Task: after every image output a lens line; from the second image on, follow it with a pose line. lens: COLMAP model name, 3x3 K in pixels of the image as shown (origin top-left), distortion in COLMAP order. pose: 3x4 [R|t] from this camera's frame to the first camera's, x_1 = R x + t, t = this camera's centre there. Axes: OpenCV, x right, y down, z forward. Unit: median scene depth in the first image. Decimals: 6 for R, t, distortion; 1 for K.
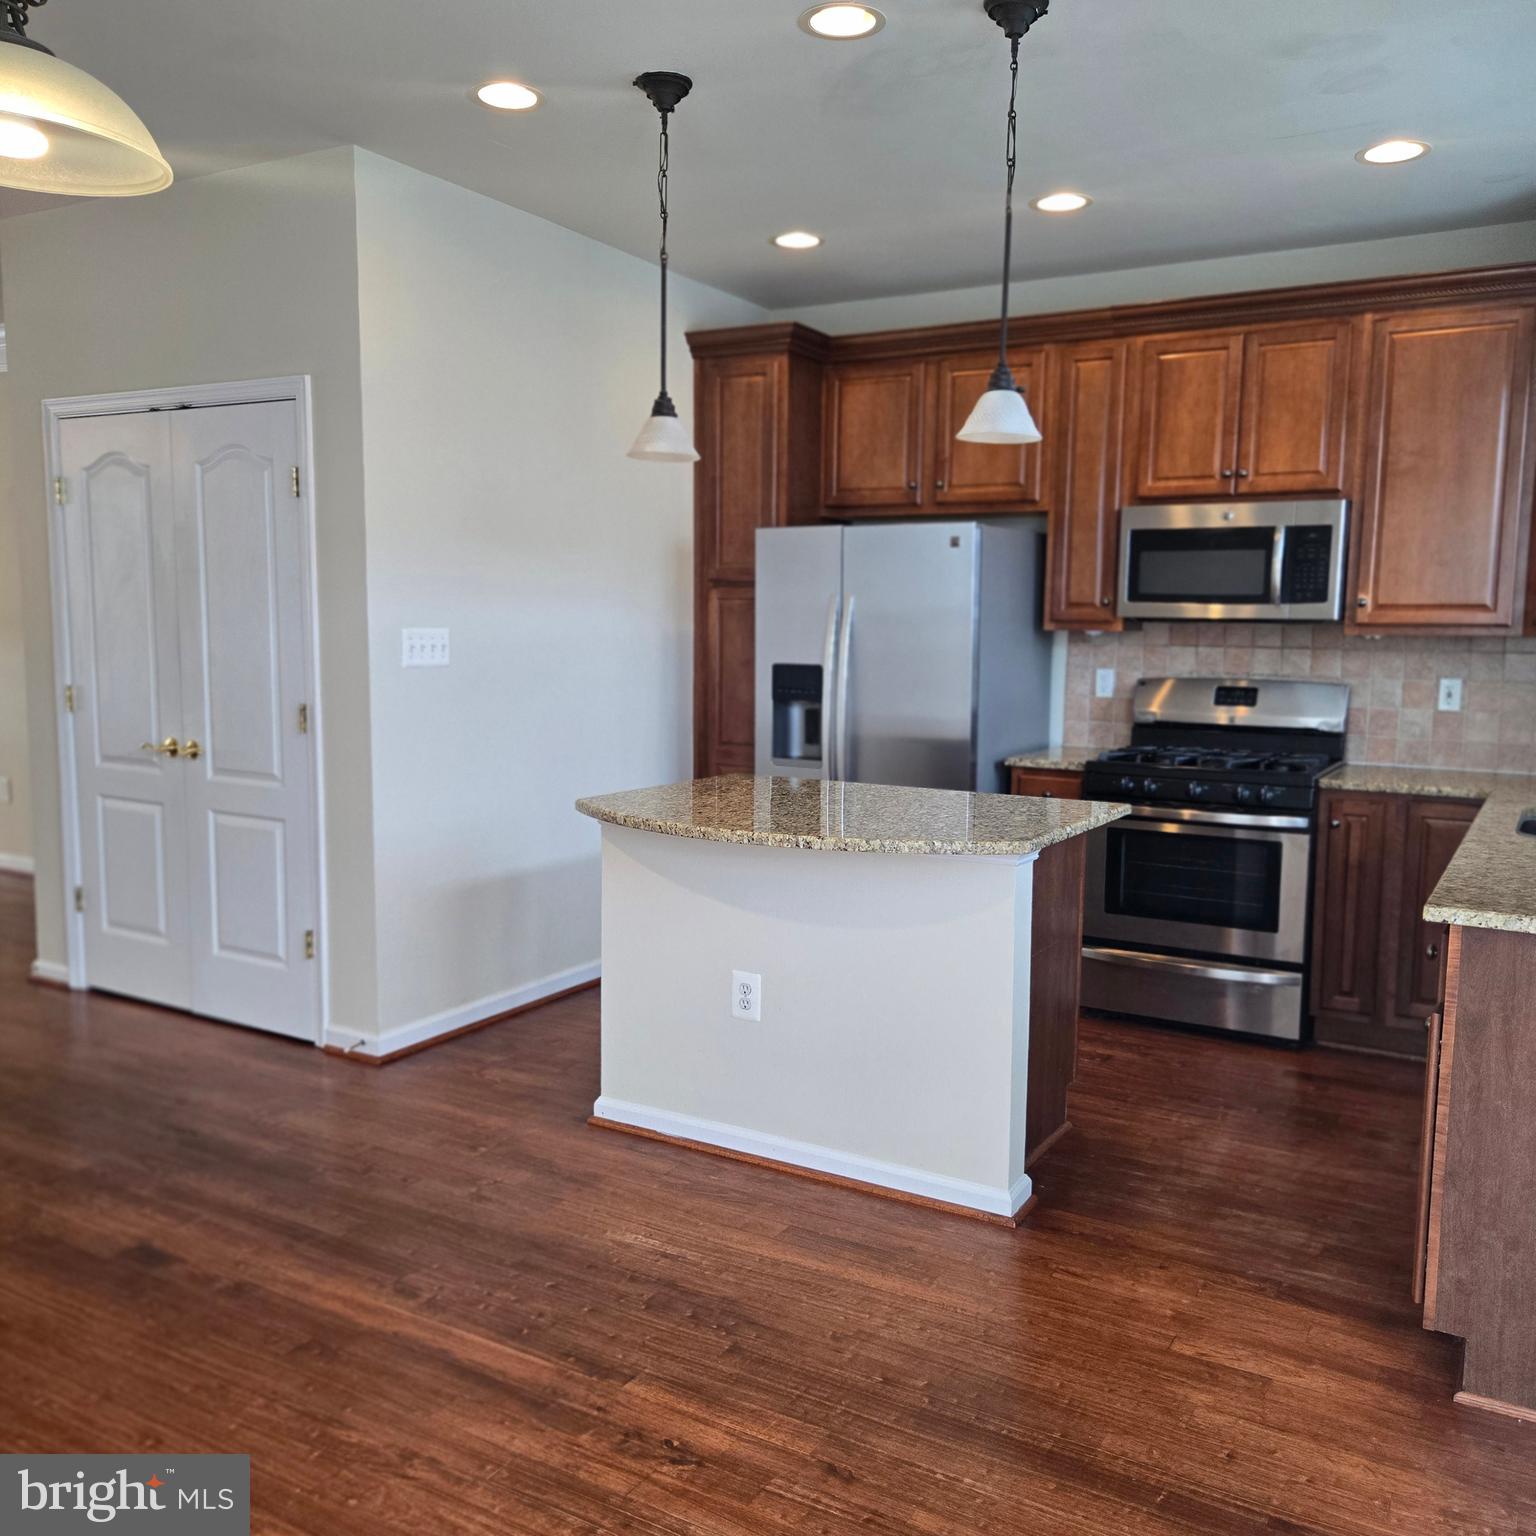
lens RADIAL K [[1347.0, 0, 812.3], [0, 1347.0, 779.5], [0, 0, 1]] dist [0.070367, -0.057899]
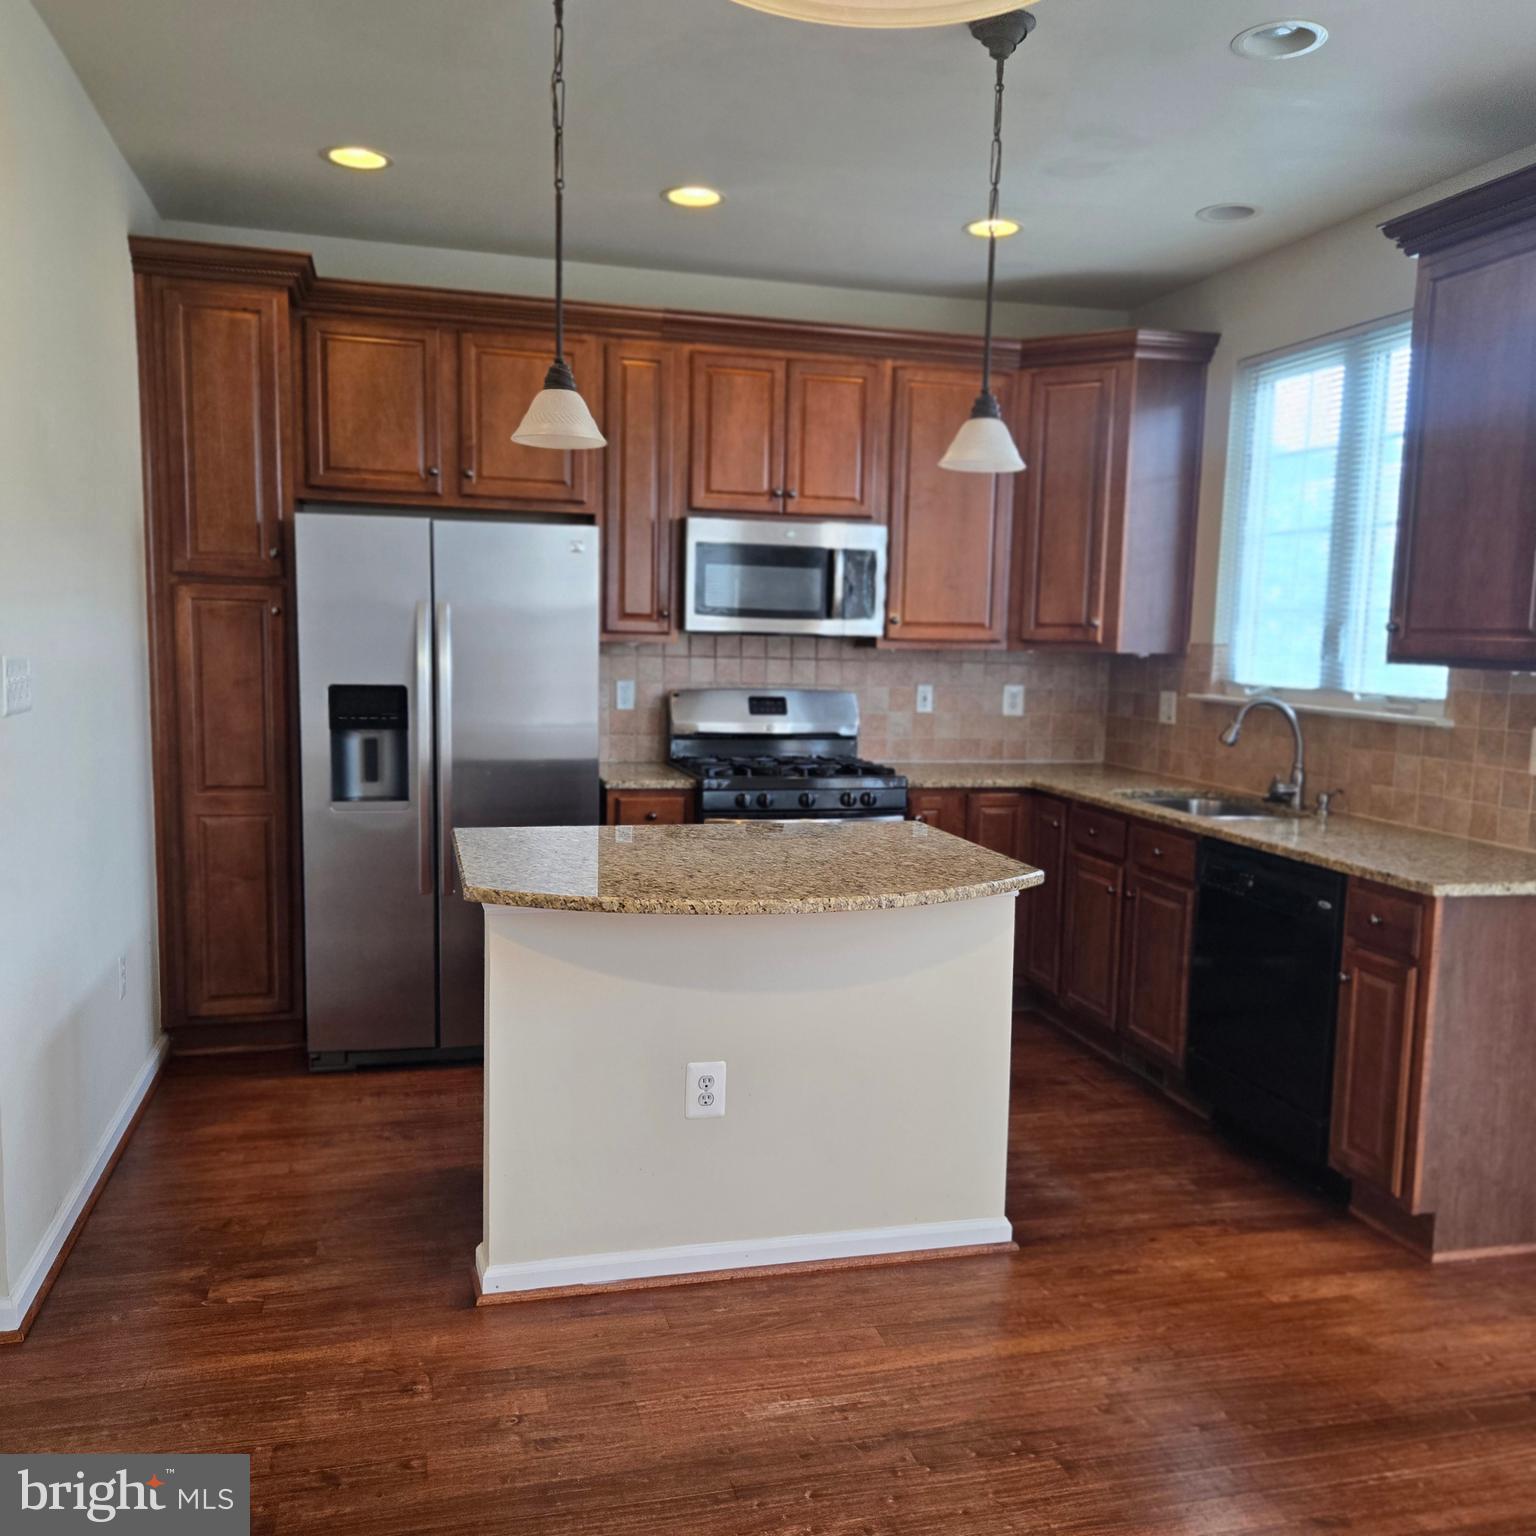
lens RADIAL K [[1352.0, 0, 773.3], [0, 1352.0, 791.9], [0, 0, 1]] dist [0.077510, -0.070943]
pose [[0.718409, -0.082373, 0.690727, -0.460612], [0.066688, 0.996546, 0.049483, -0.051672], [-0.692417, 0.010515, 0.721421, 0.270594]]
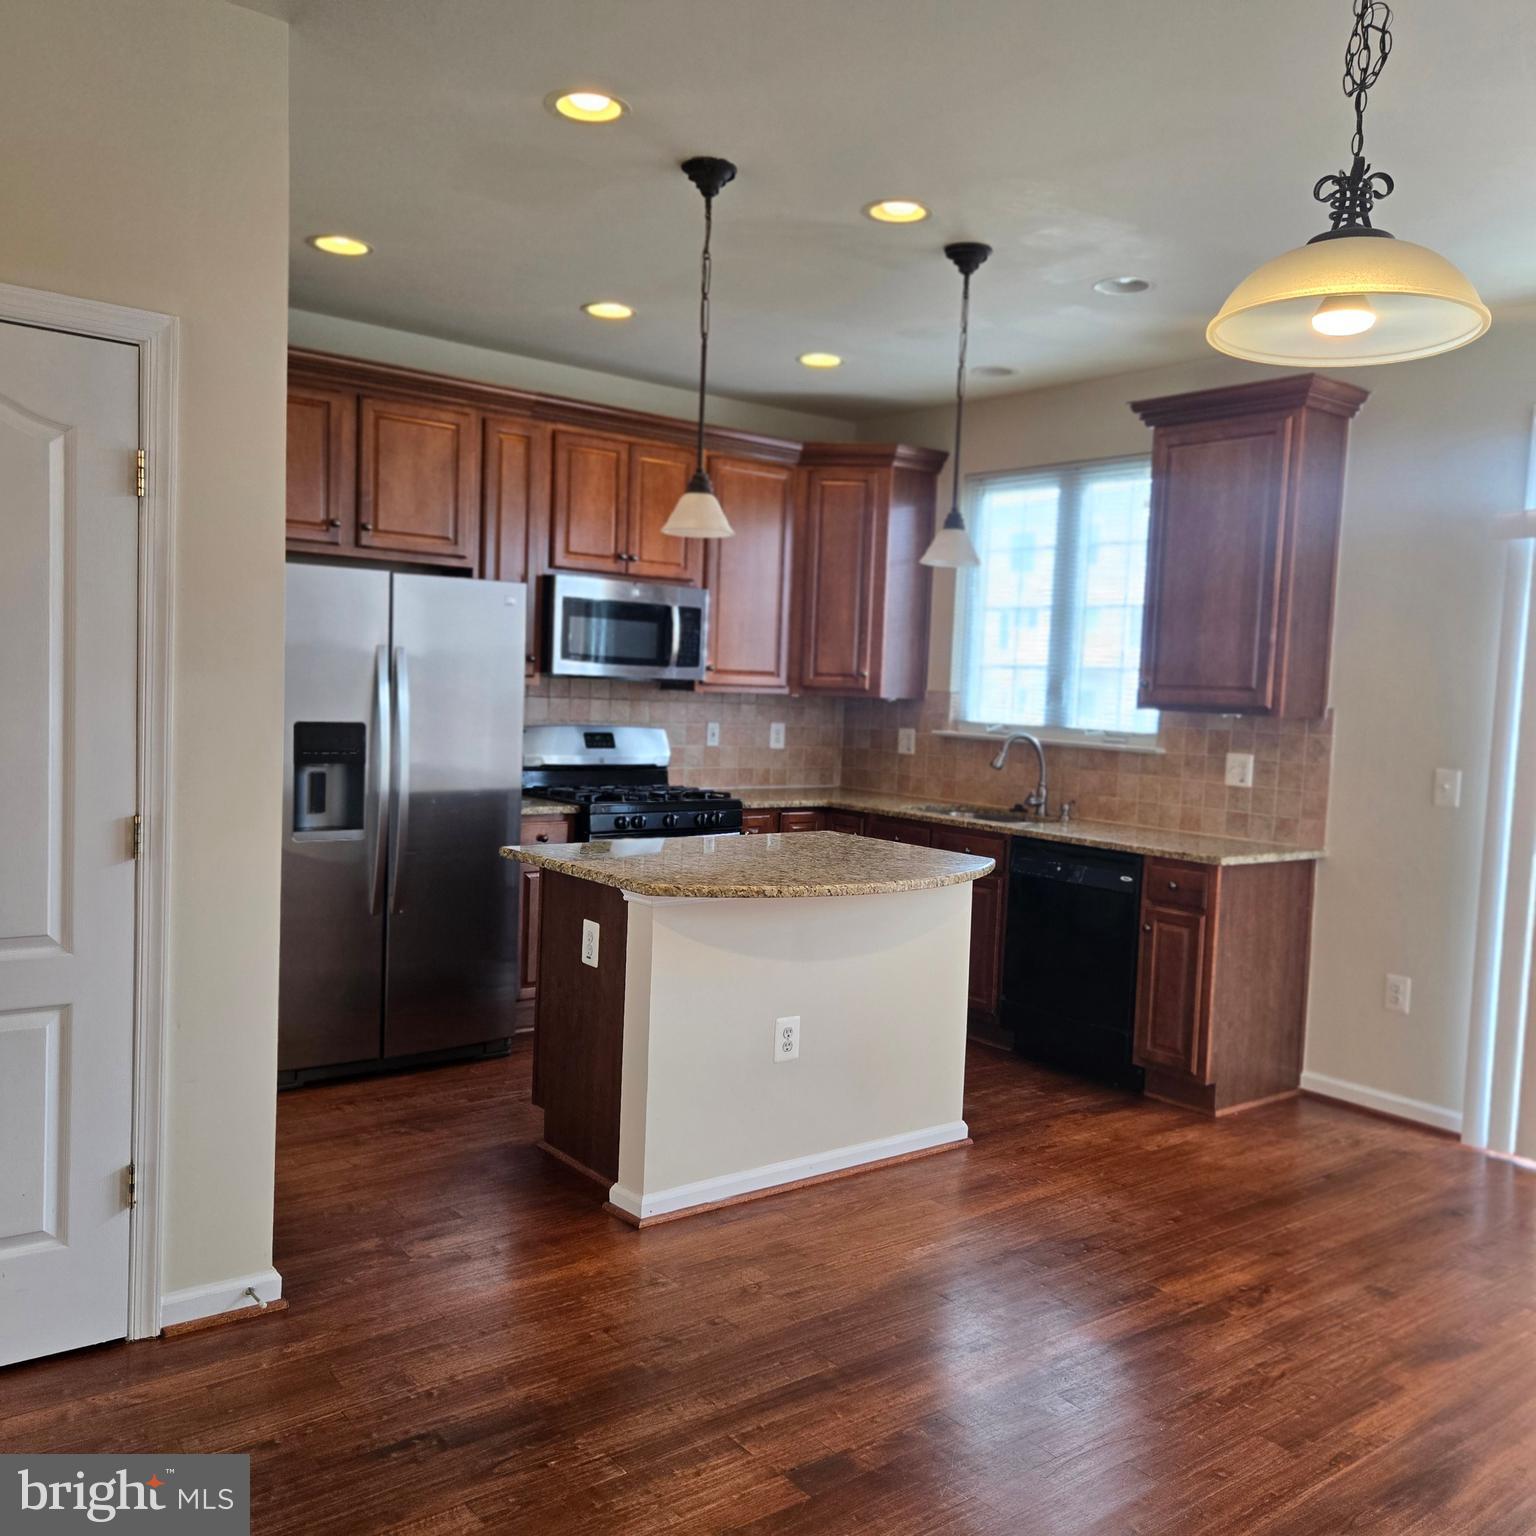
lens RADIAL K [[1352.0, 0, 773.3], [0, 1352.0, 791.9], [0, 0, 1]] dist [0.077510, -0.070943]
pose [[0.388060, -0.074796, 0.918594, -0.808248], [0.071509, 0.996140, 0.050901, -0.073634], [-0.918856, 0.045935, 0.391911, 0.442149]]
